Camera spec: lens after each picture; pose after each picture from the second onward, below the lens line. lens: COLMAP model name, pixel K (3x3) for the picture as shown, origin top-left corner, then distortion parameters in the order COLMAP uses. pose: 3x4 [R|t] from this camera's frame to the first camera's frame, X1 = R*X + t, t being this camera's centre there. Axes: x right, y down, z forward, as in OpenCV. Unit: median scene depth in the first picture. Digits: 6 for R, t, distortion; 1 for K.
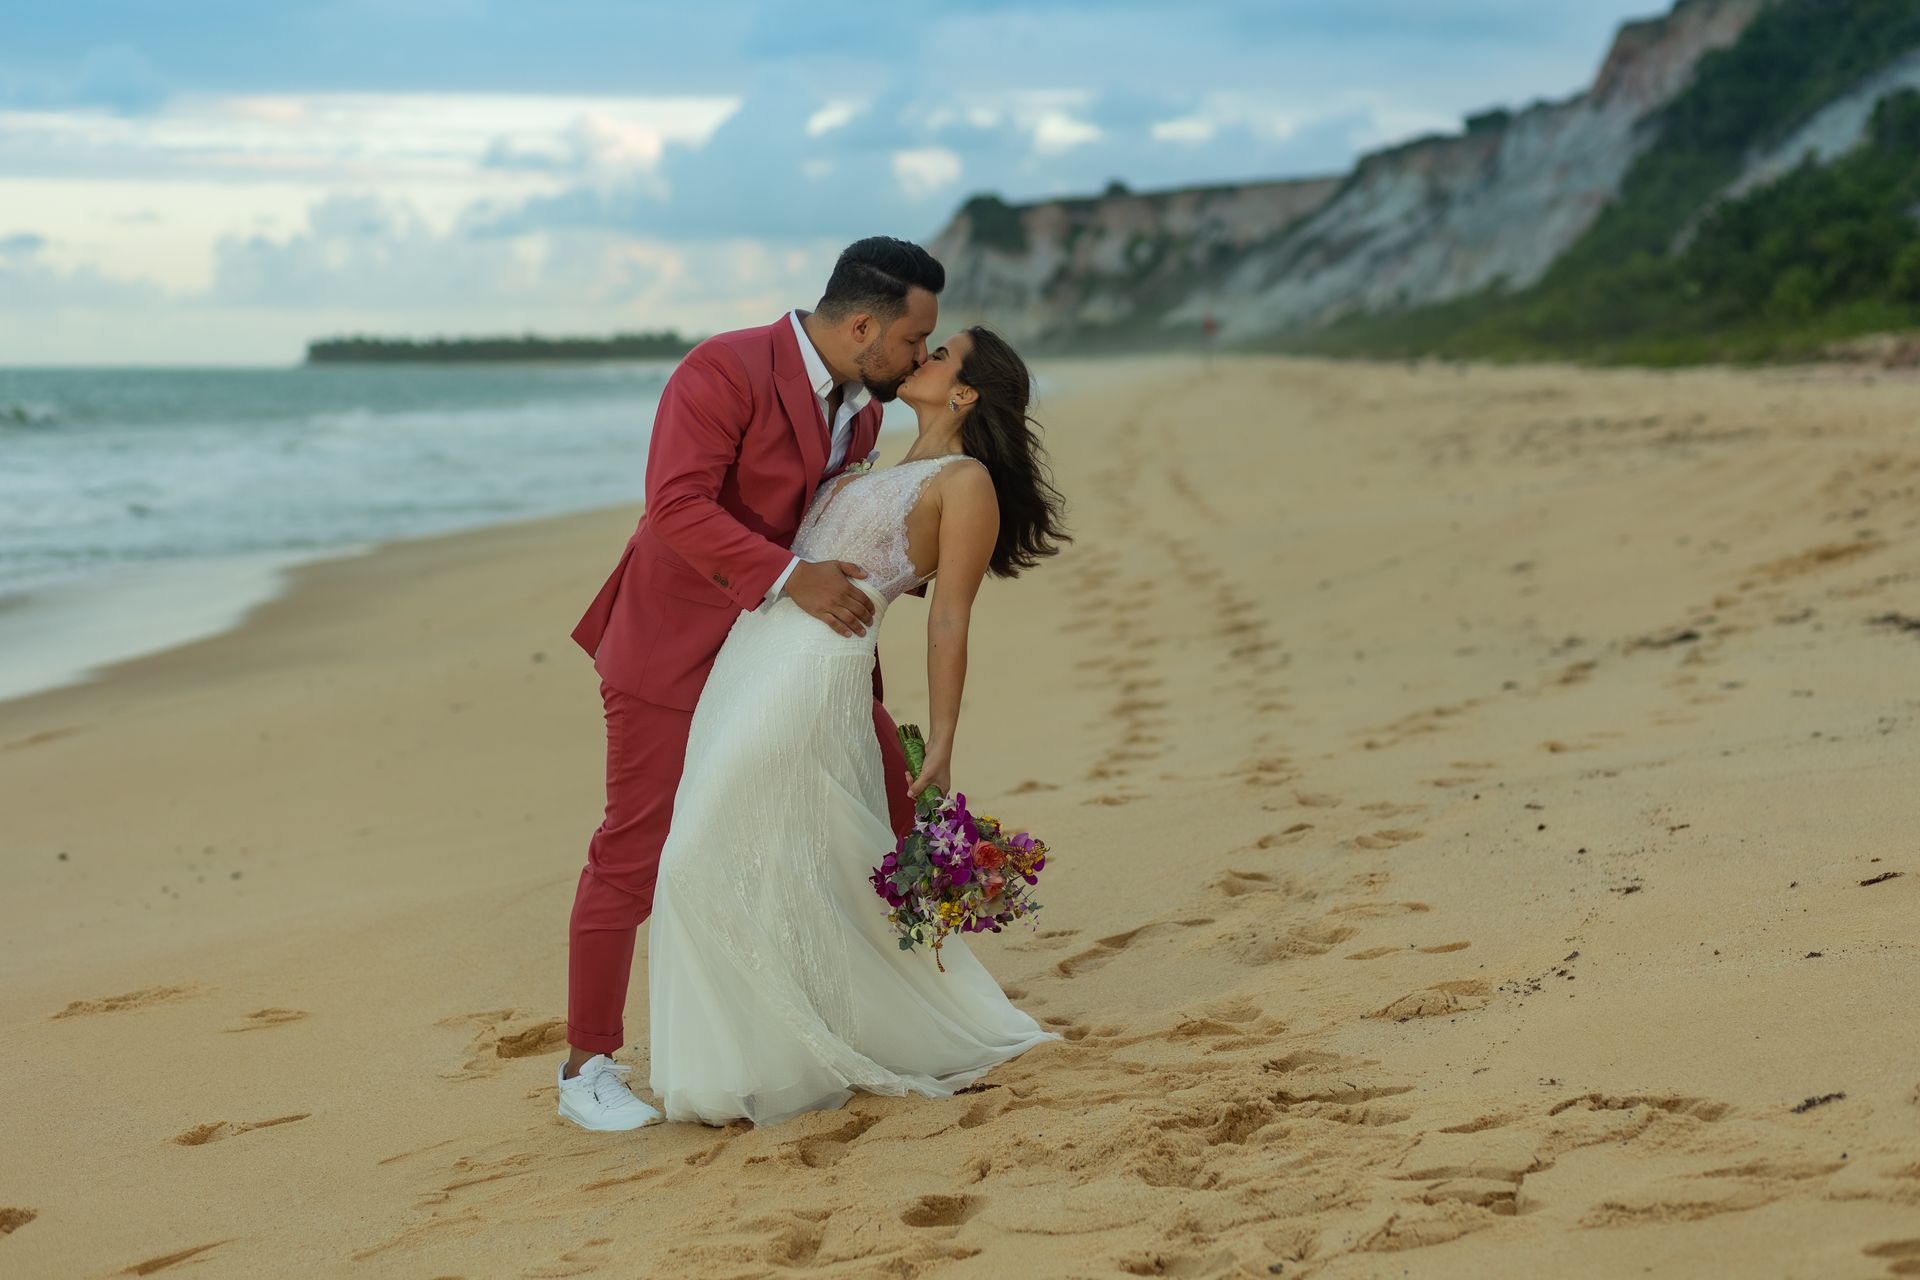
lens RADIAL K [[4726.3, 0, 960.0], [0, 4726.3, 640.0], [0, 0, 1]] dist [0.064038, 0.123028]
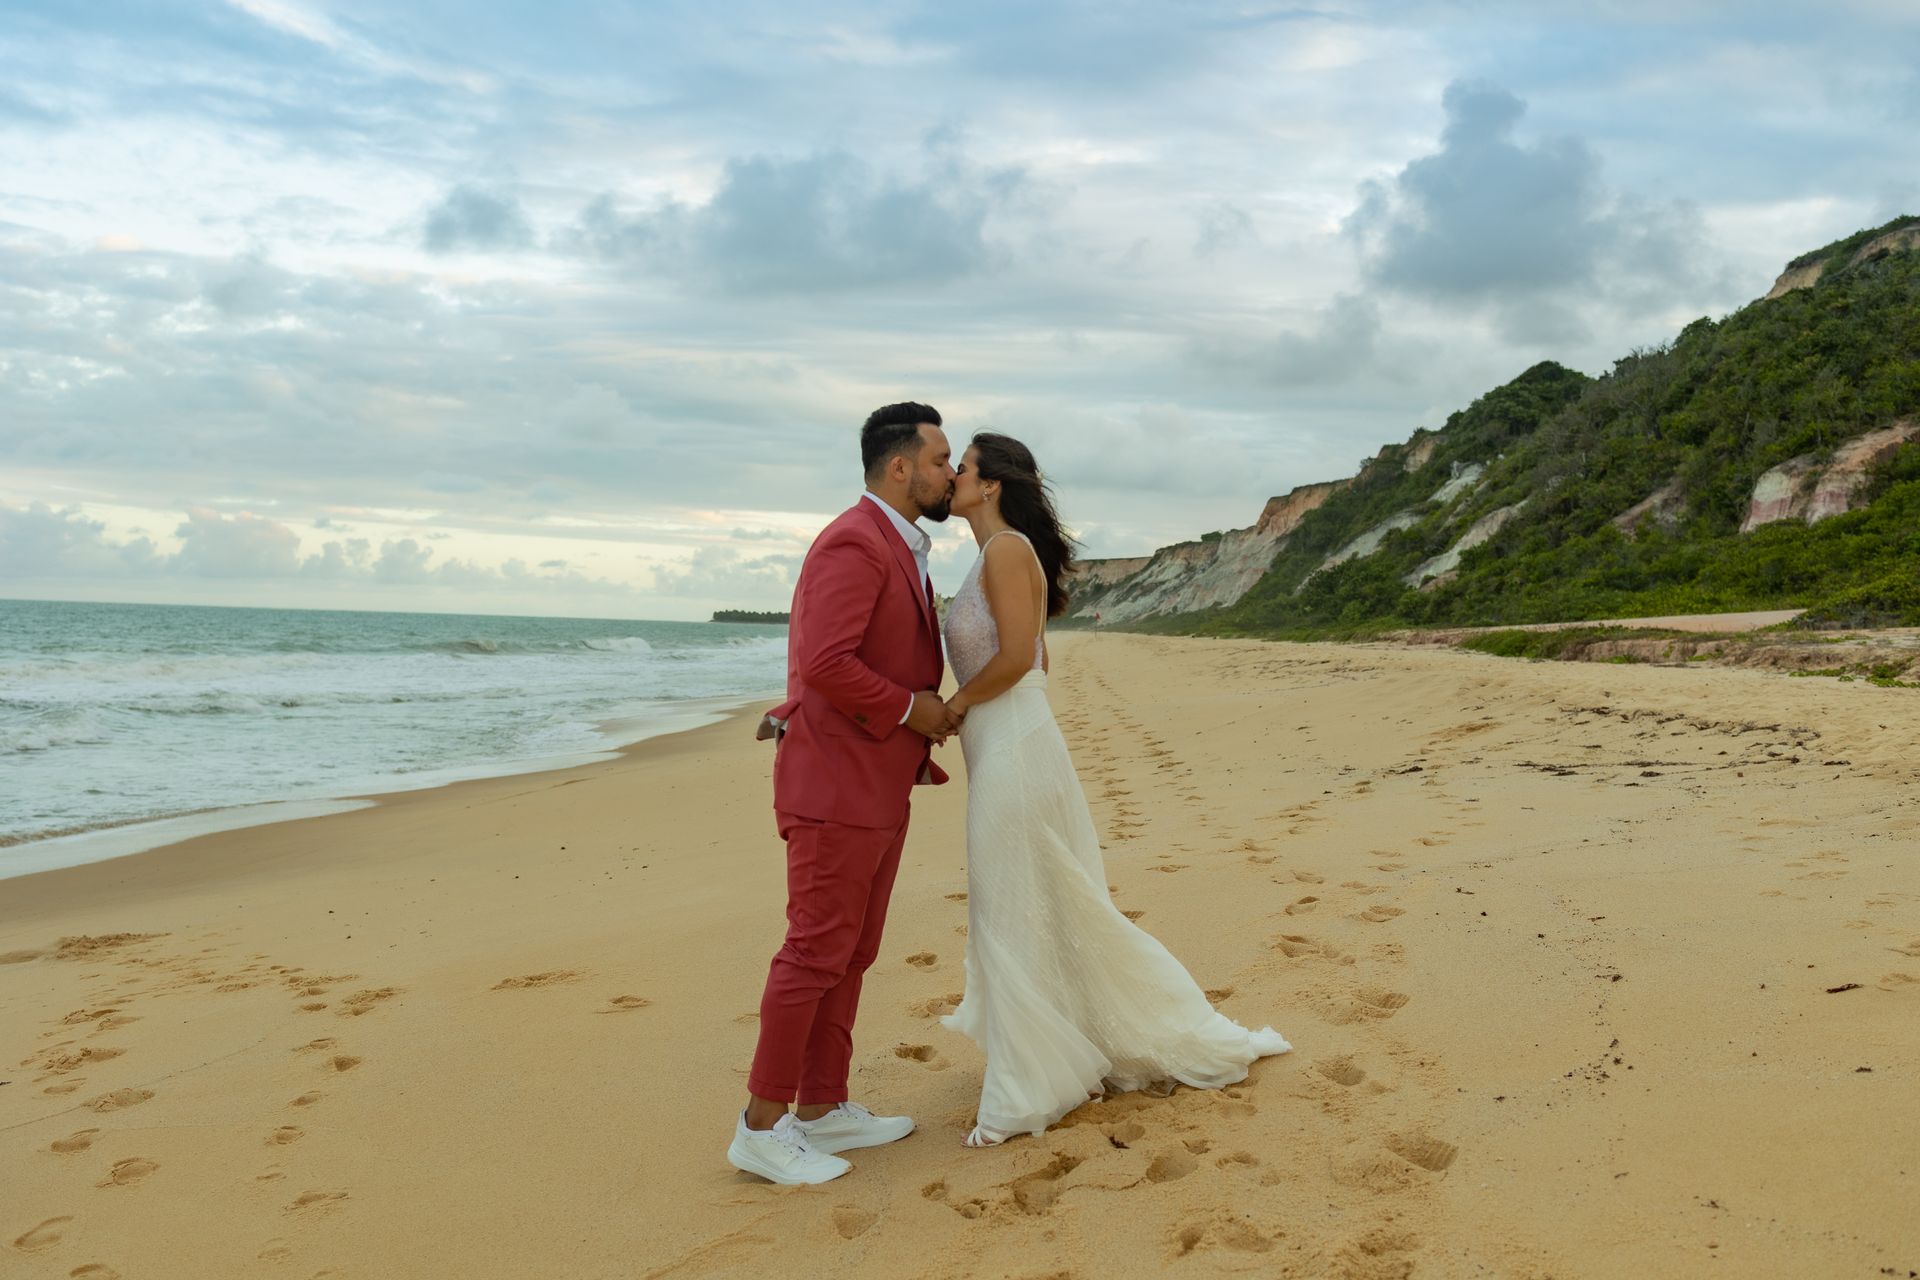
lens RADIAL K [[1865.1, 0, 960.0], [0, 1865.1, 640.0], [0, 0, 1]] dist [-0.014815, 0.002693]
pose [[0.999279, 0.037267, -0.007283, -0.030647], [-0.037617, 0.997731, -0.055844, -0.004692], [0.005185, 0.056078, 0.998413, 0.310431]]
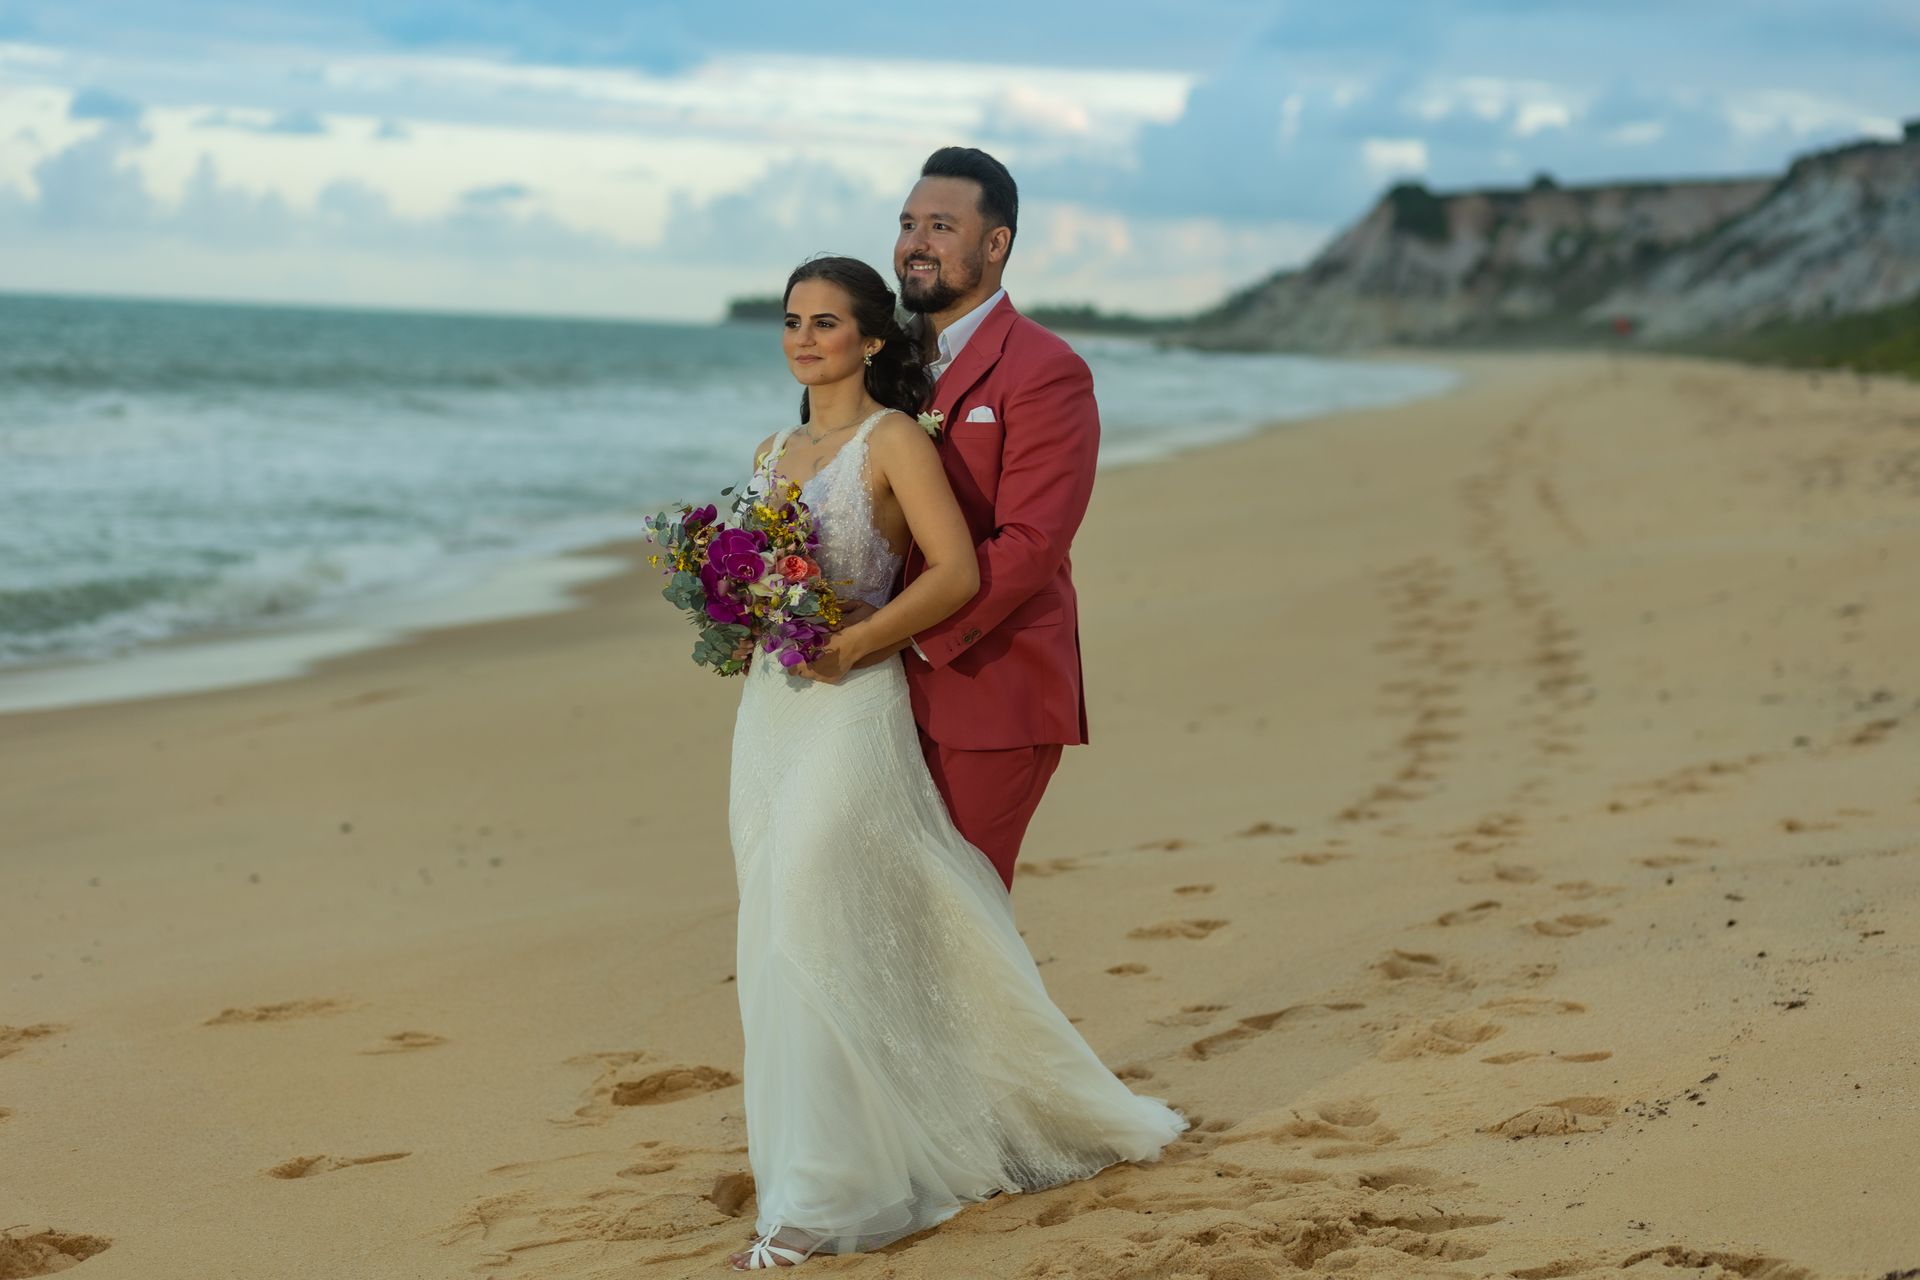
lens RADIAL K [[4705.6, 0, 960.0], [0, 4705.6, 640.0], [0, 0, 1]] dist [0.031750, 0.274856]
pose [[0.994324, 0.051582, -0.093059, 0.040716], [-0.050915, 0.998658, 0.009527, -0.013606], [0.093426, -0.004734, 0.995615, 0.035377]]
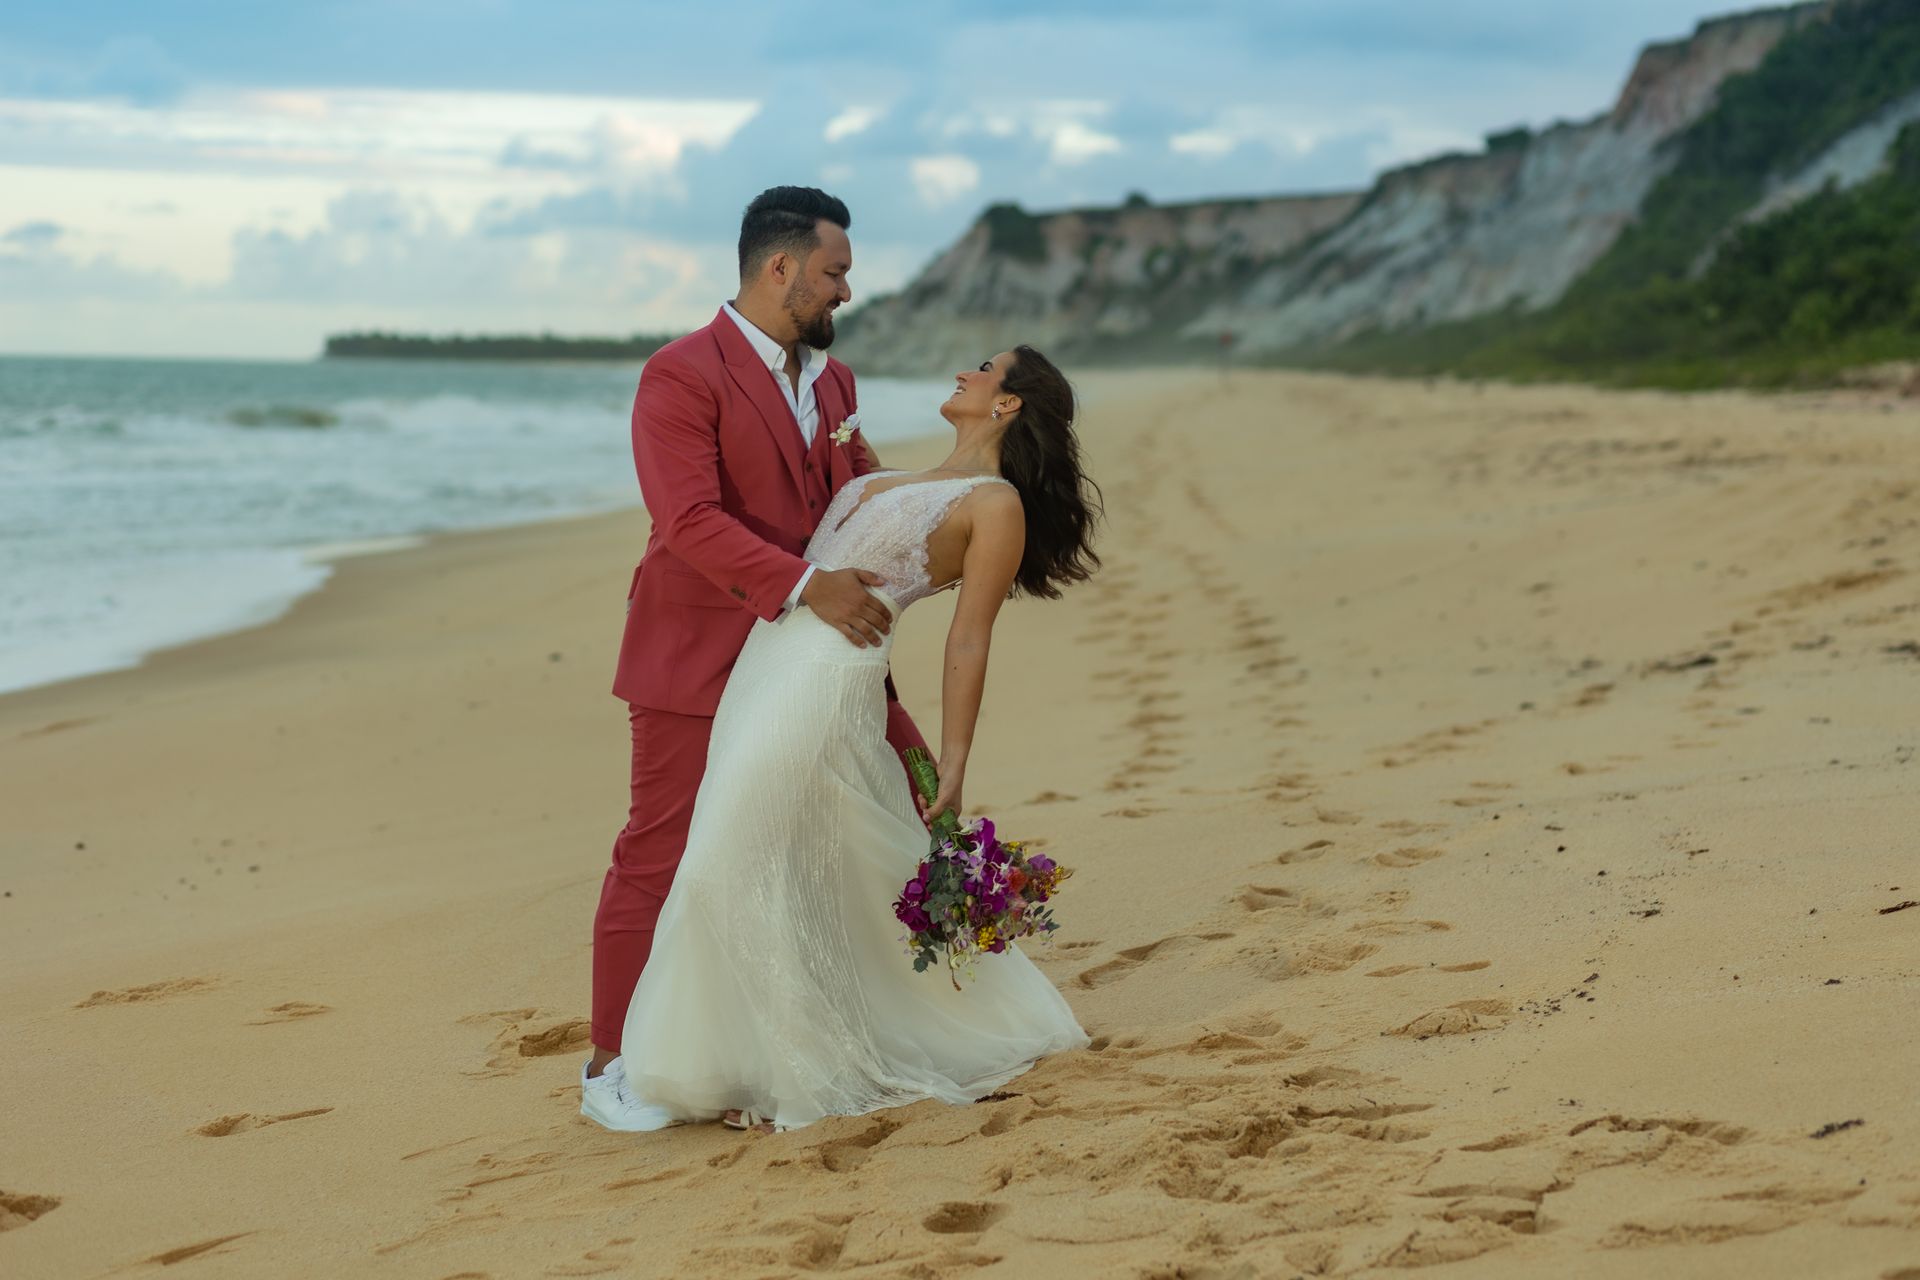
lens RADIAL K [[4726.3, 0, 960.0], [0, 4726.3, 640.0], [0, 0, 1]] dist [0.064038, 0.123028]
pose [[0.999781, 0.020876, -0.001676, -0.003069], [-0.020878, 0.999781, -0.001487, -0.000460], [0.001645, 0.001522, 0.999997, -0.004329]]
